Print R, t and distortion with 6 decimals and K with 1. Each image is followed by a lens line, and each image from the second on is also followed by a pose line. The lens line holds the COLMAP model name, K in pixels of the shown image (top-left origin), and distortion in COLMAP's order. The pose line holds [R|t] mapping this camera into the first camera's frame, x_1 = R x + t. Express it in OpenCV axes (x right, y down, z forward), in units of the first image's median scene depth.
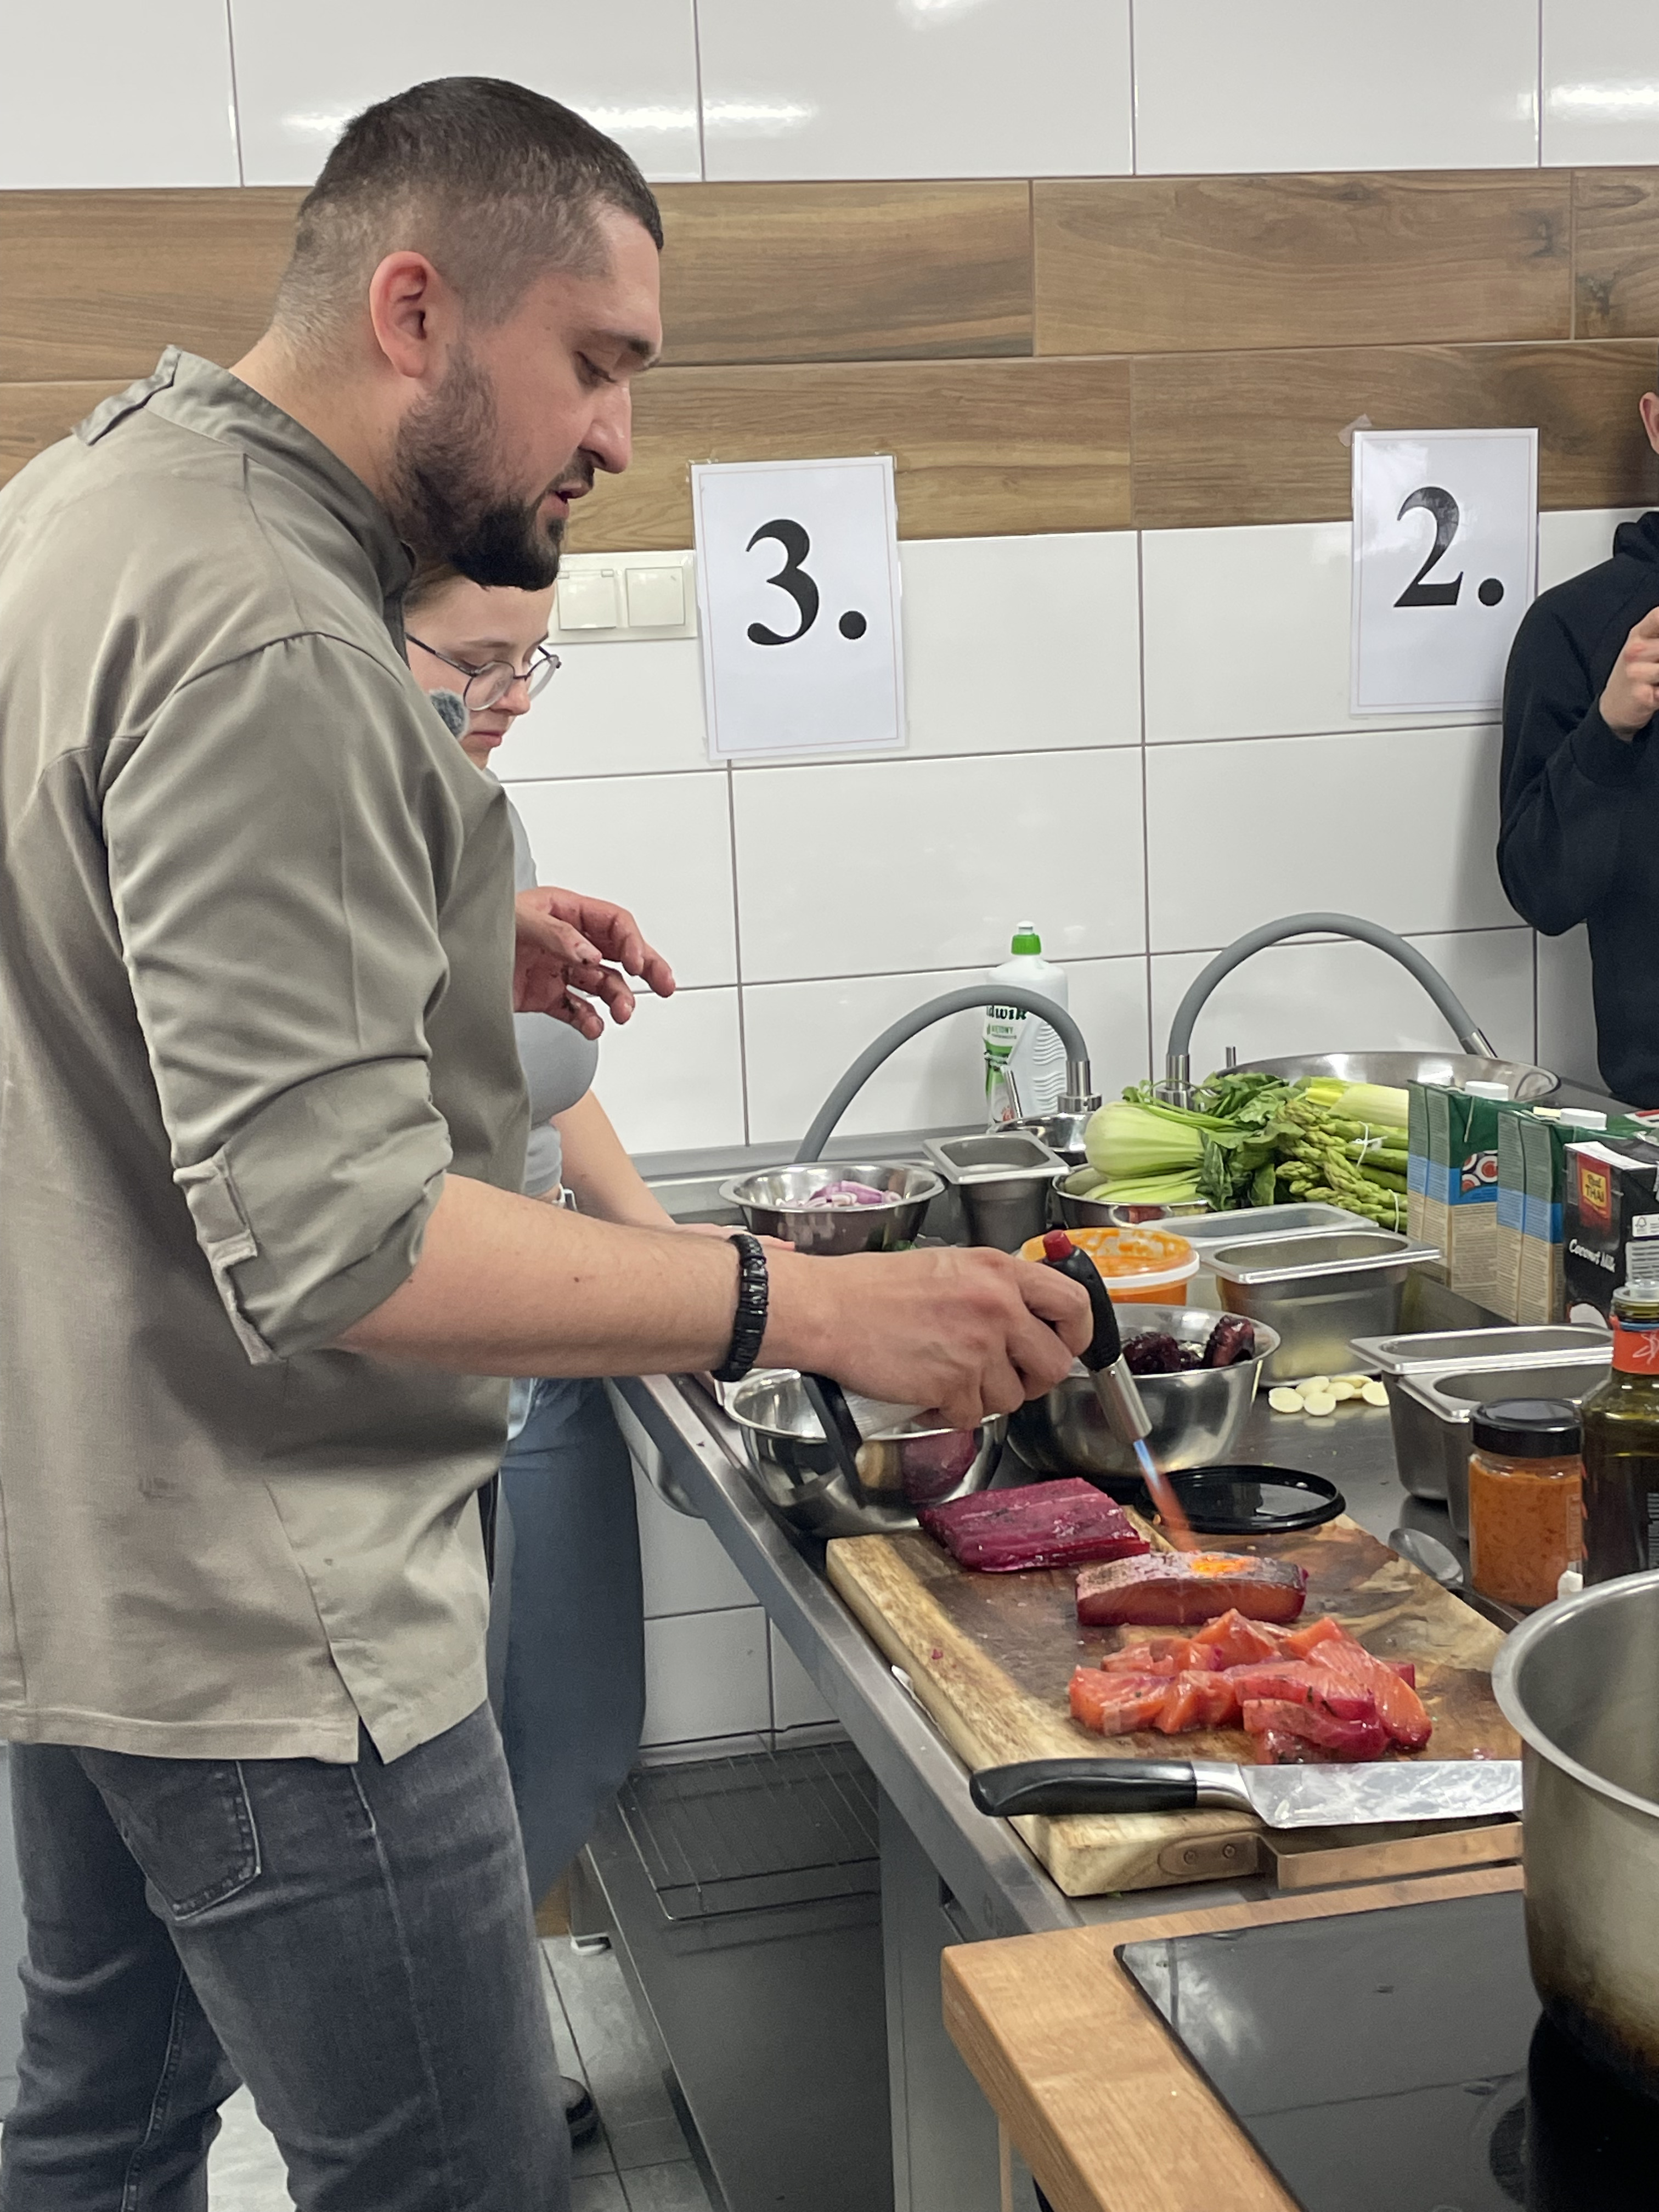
lens RADIAL K [[3012.2, 0, 829.5], [0, 3012.2, 1106.0], [0, 0, 1]] dist [0.066379, -0.047914]
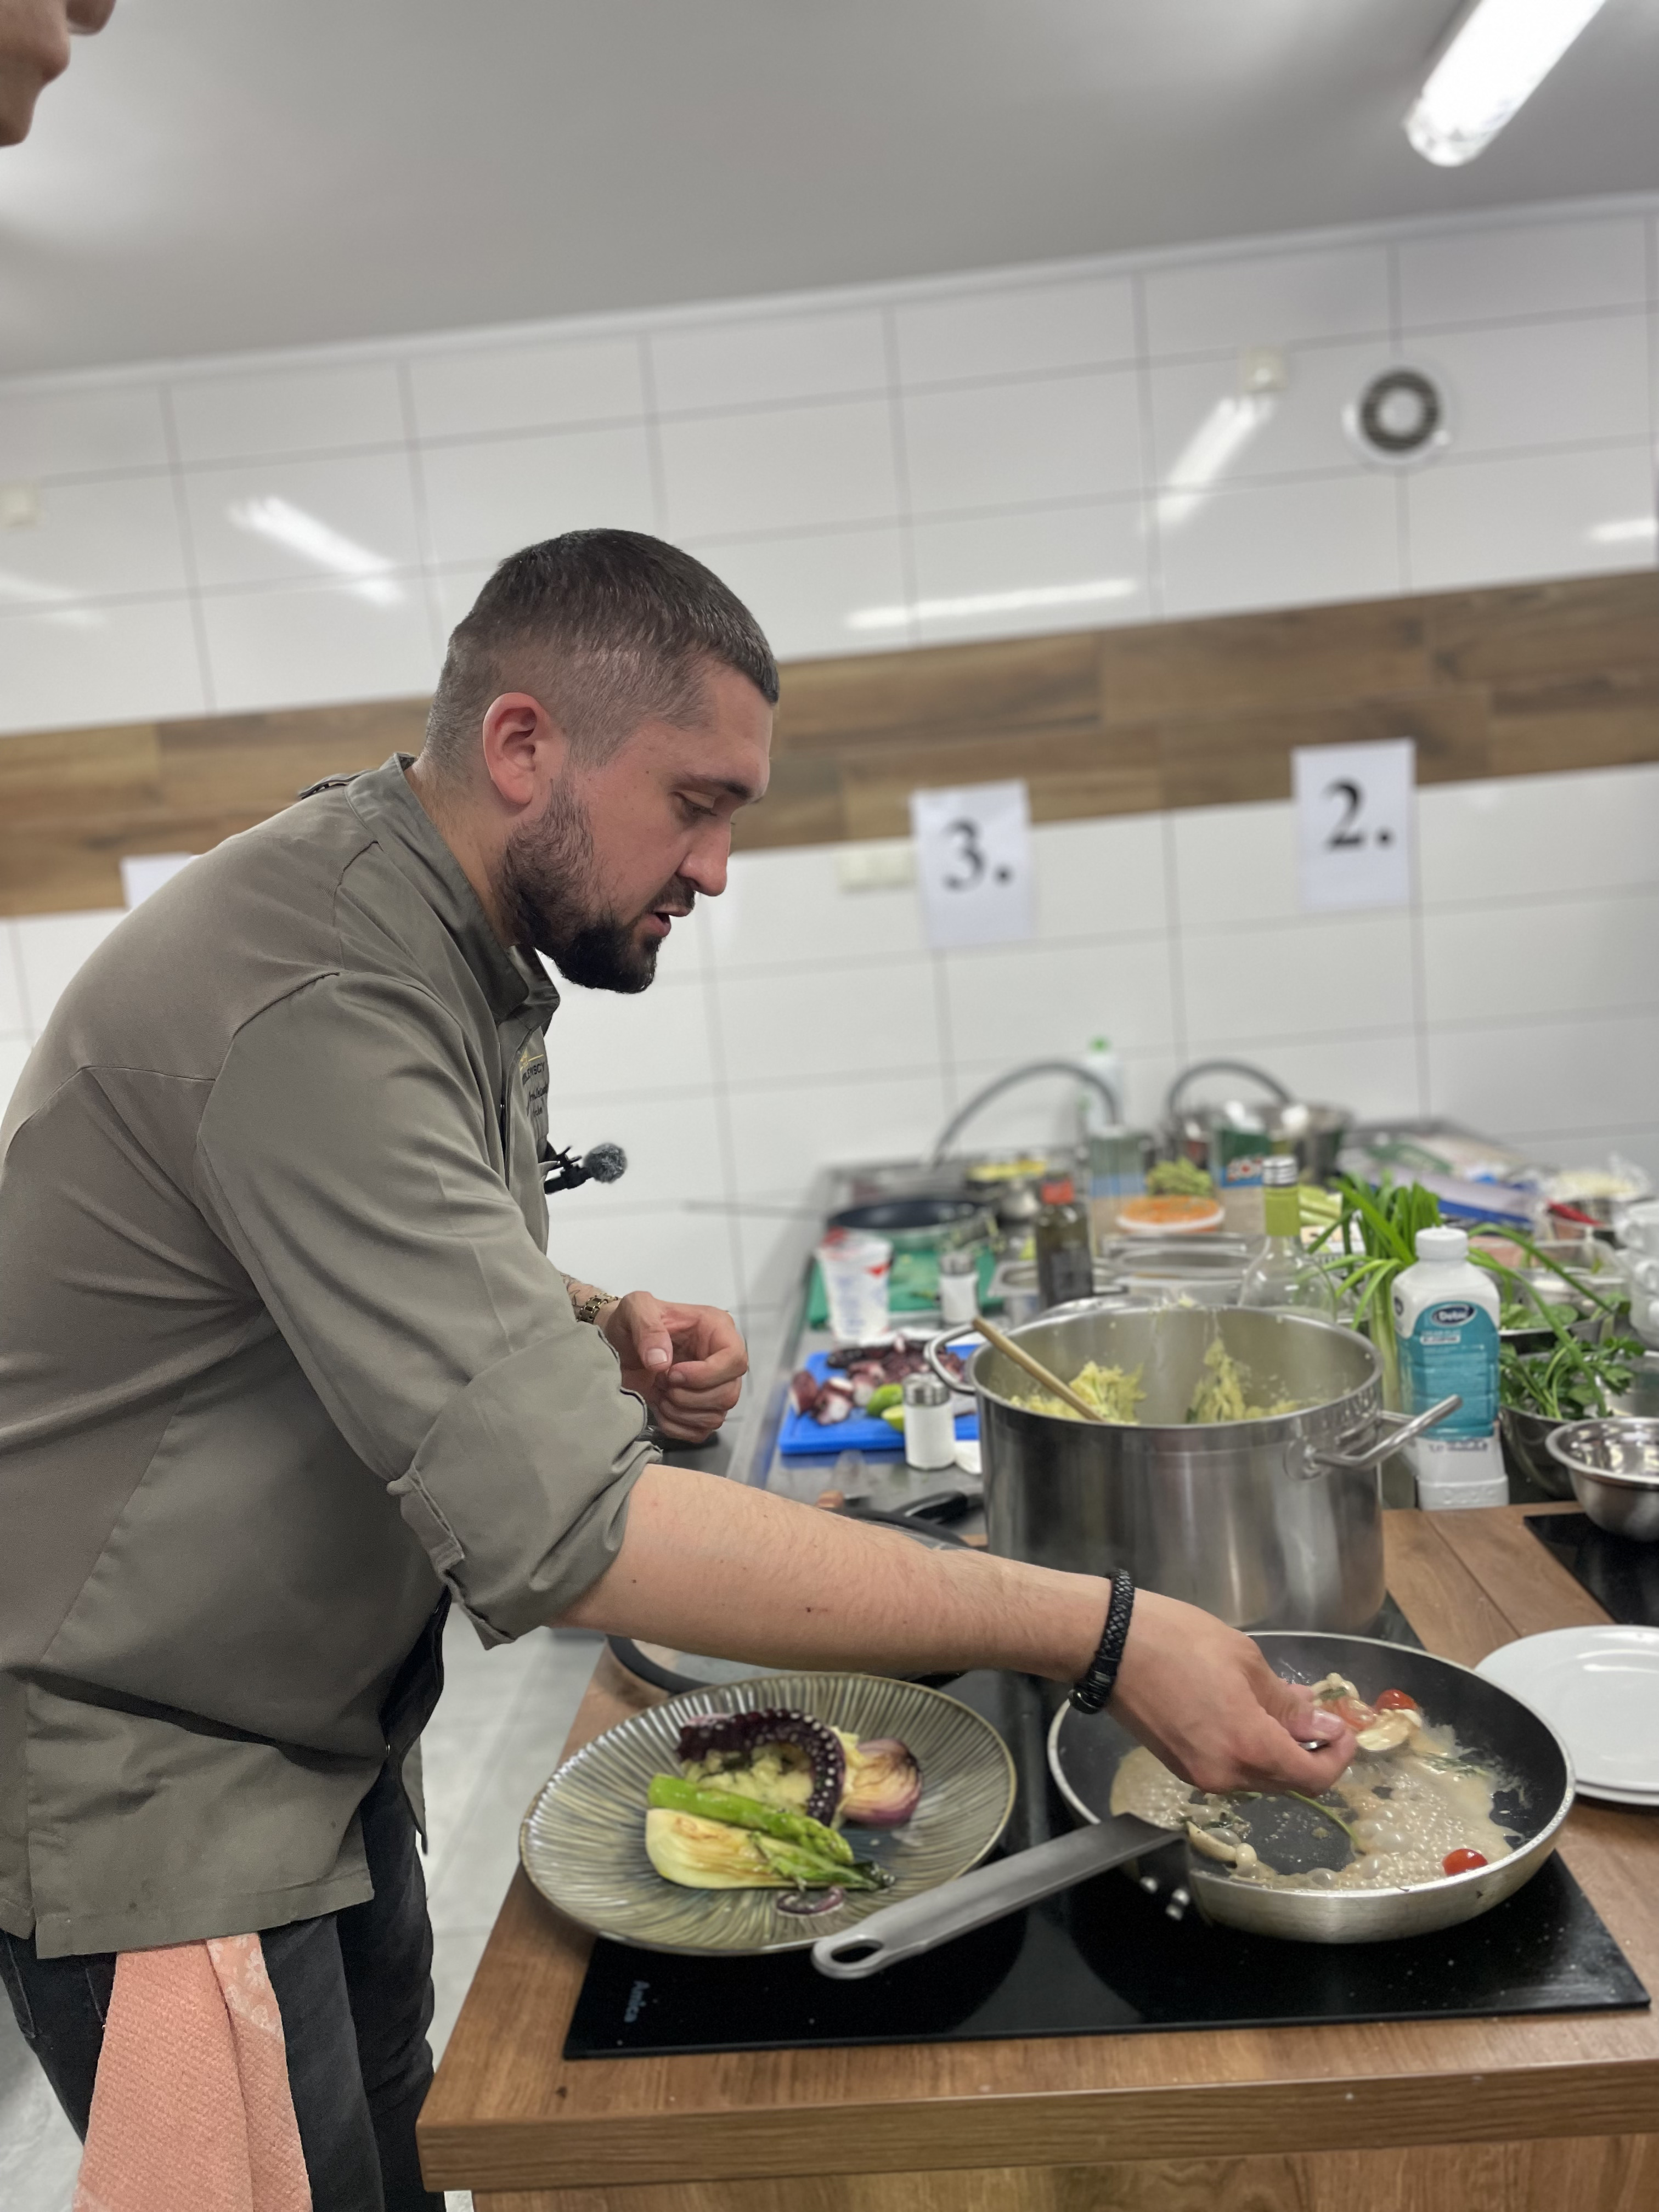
lens RADIAL K [[1685.7, 0, 824.9], [0, 1685.7, 1106.1], [0, 0, 1]] dist [0.077471, -0.105395]
pose [[0.958862, -0.006070, -0.283807, 0.197205], [0.001111, 0.999844, -0.017629, 0.000451], [0.283869, 0.016588, 0.958719, -0.022721]]
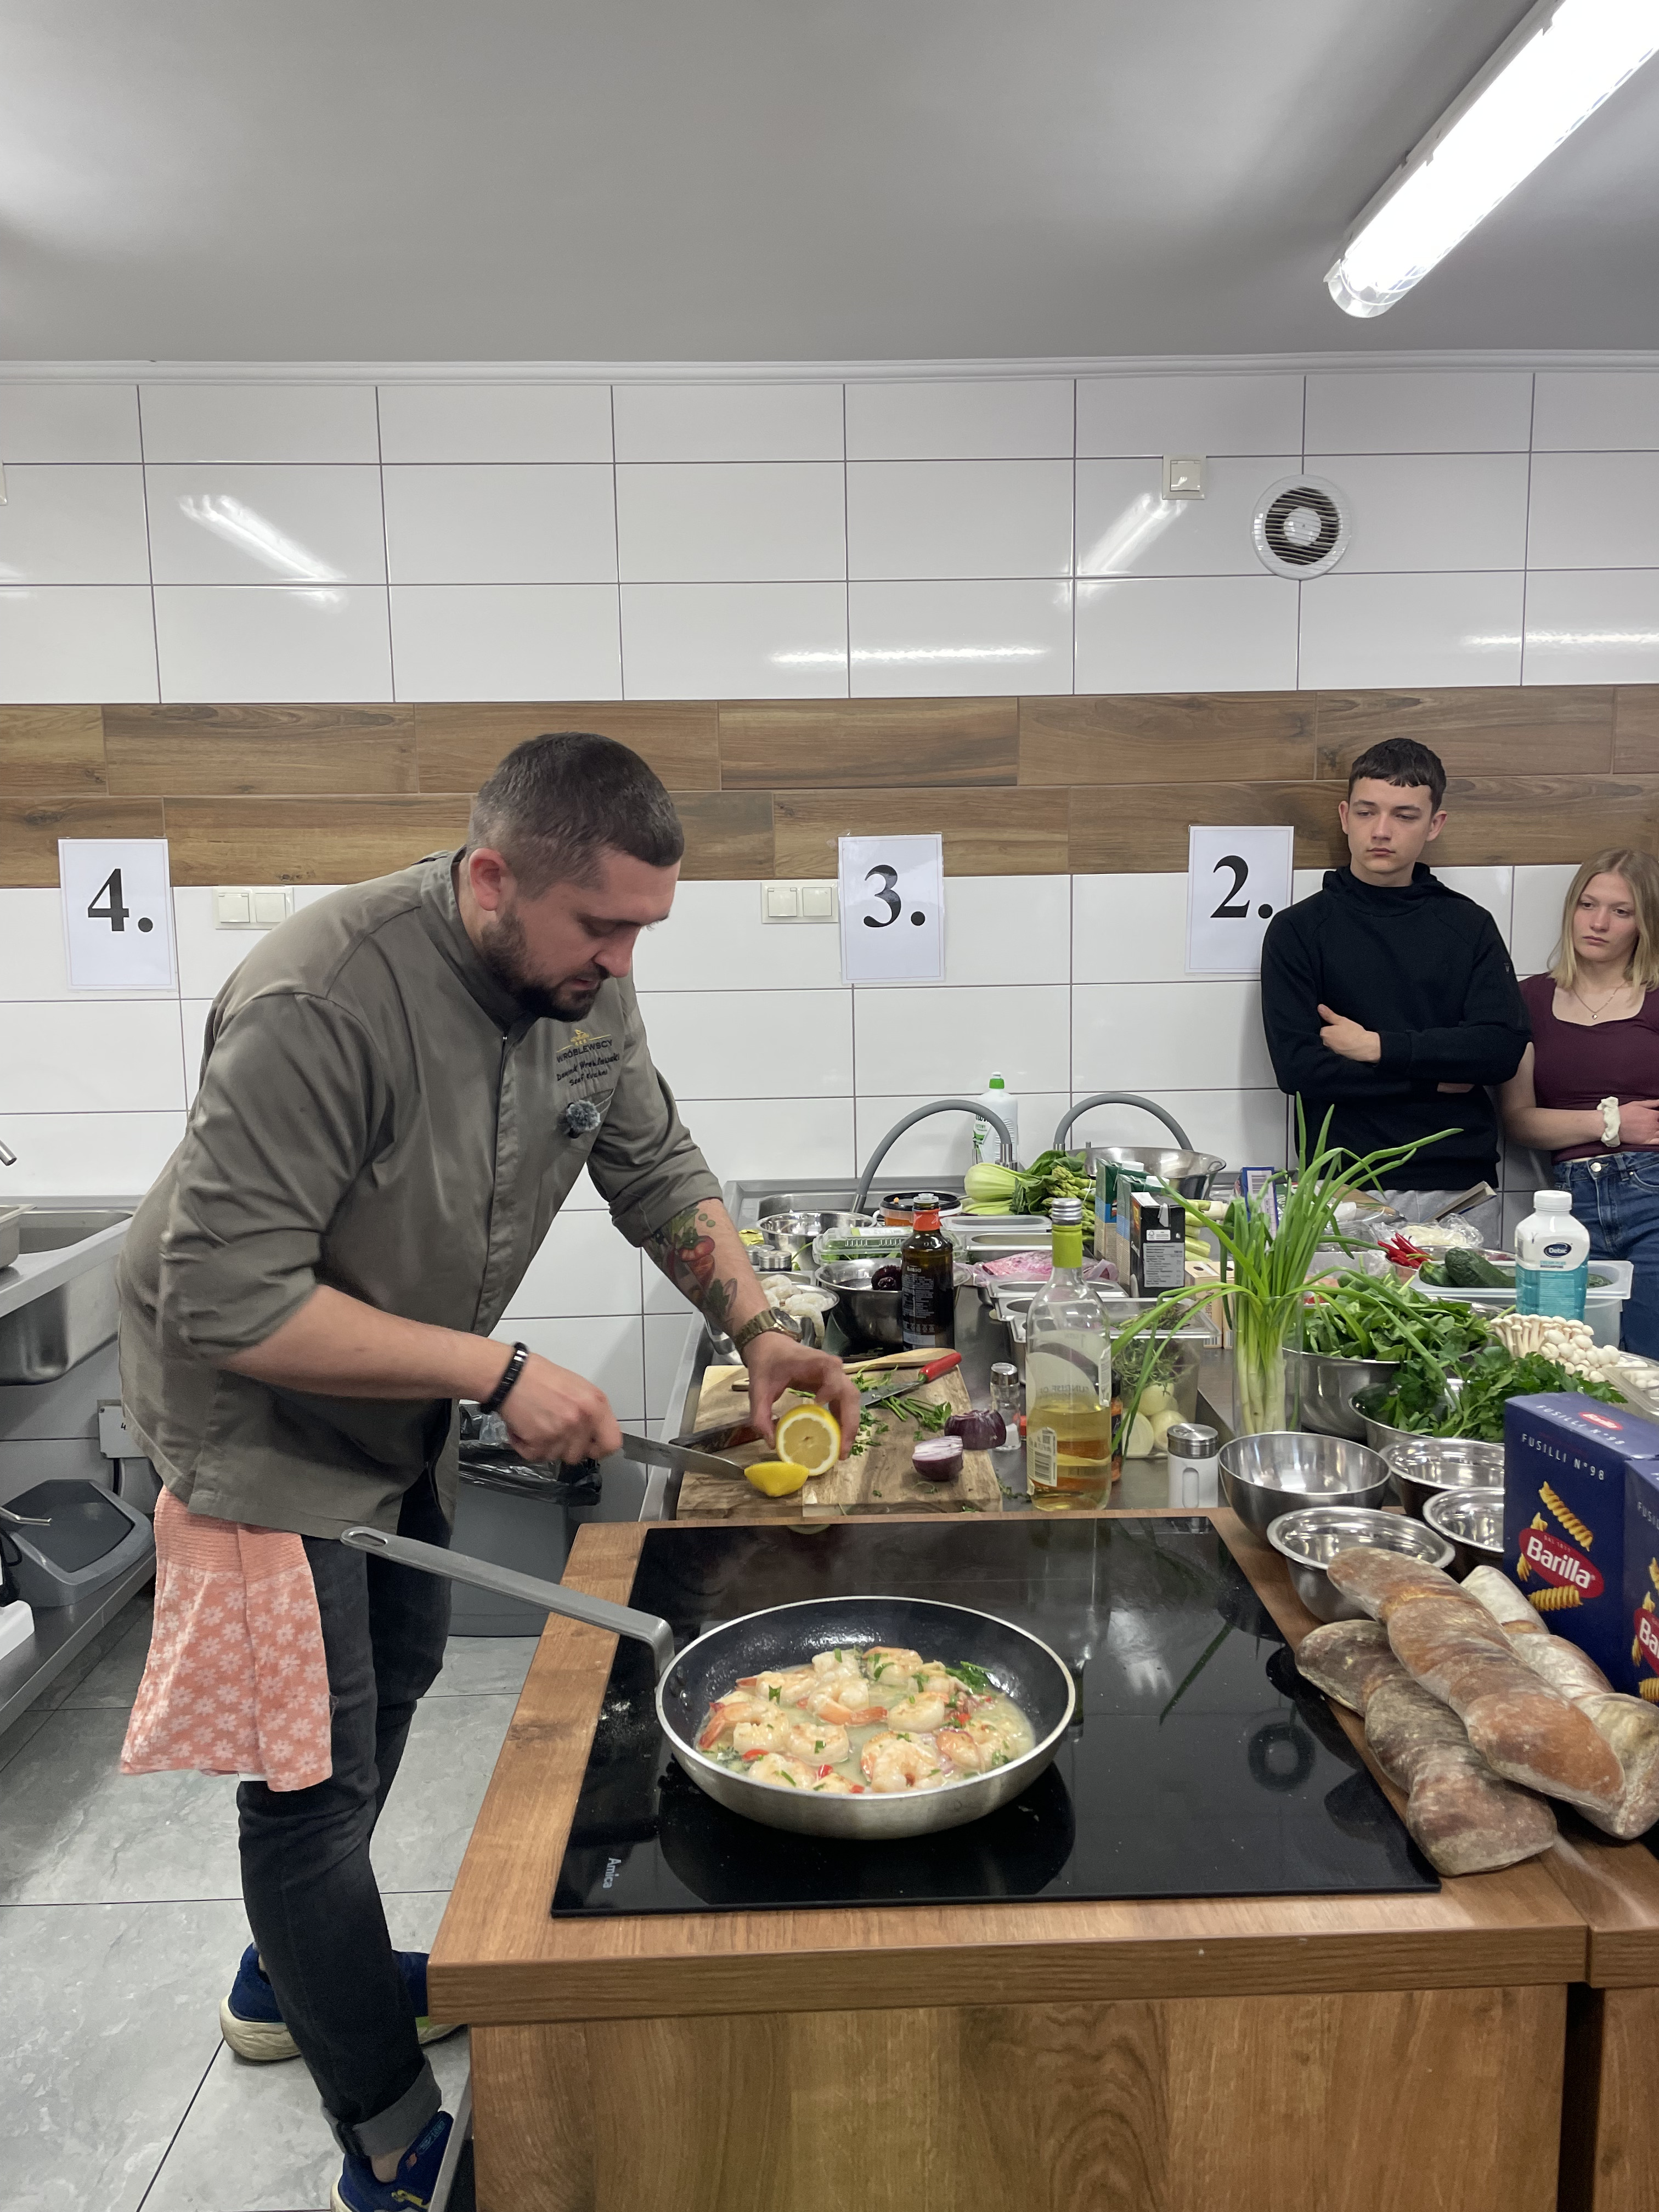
lens RADIAL K [[1678.5, 0, 847.7], [0, 1678.5, 1093.6], [0, 0, 1]] dist [0.091247, -0.127393]
pose [[0.978506, 0.051960, -0.199566, 0.189747], [-0.061105, 0.997332, -0.039937, 0.002118], [0.196958, 0.051273, 0.979070, -0.082979]]
